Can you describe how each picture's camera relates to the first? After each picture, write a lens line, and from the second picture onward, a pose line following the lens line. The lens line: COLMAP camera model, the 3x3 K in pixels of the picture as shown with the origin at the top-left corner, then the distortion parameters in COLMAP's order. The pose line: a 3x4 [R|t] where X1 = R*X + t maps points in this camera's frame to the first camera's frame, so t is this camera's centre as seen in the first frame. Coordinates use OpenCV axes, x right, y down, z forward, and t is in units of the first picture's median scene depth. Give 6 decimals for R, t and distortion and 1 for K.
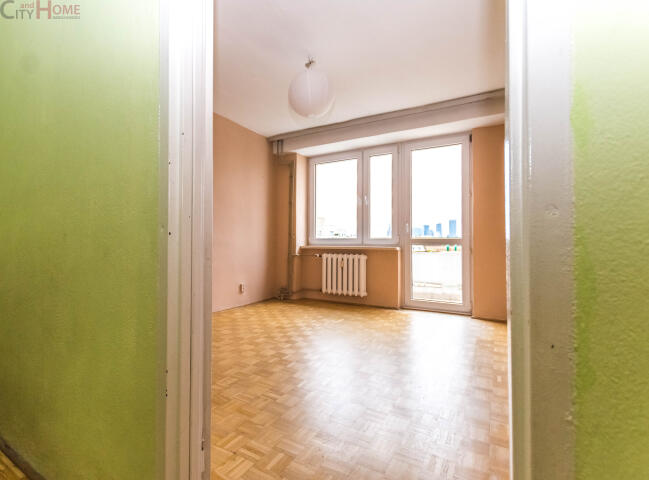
lens RADIAL K [[327.0, 0, 292.8], [0, 327.0, 241.1], [0, 0, 1]] dist [-0.003533, -0.000359]
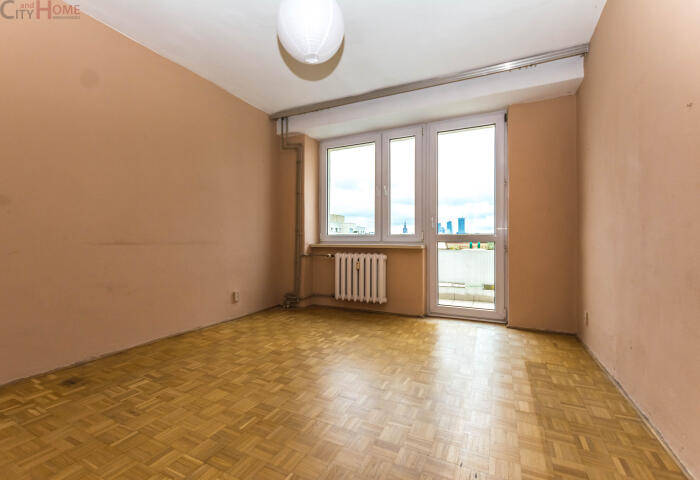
lens RADIAL K [[305.7, 0, 350.7], [0, 305.7, 238.9], [0, 0, 1]] dist [0.000987, 0.000081]
pose [[0.993576, -0.003087, 0.113121, 0.044220], [0.002738, 0.999991, 0.003240, -0.000703], [-0.113130, -0.002909, 0.993576, 0.224343]]
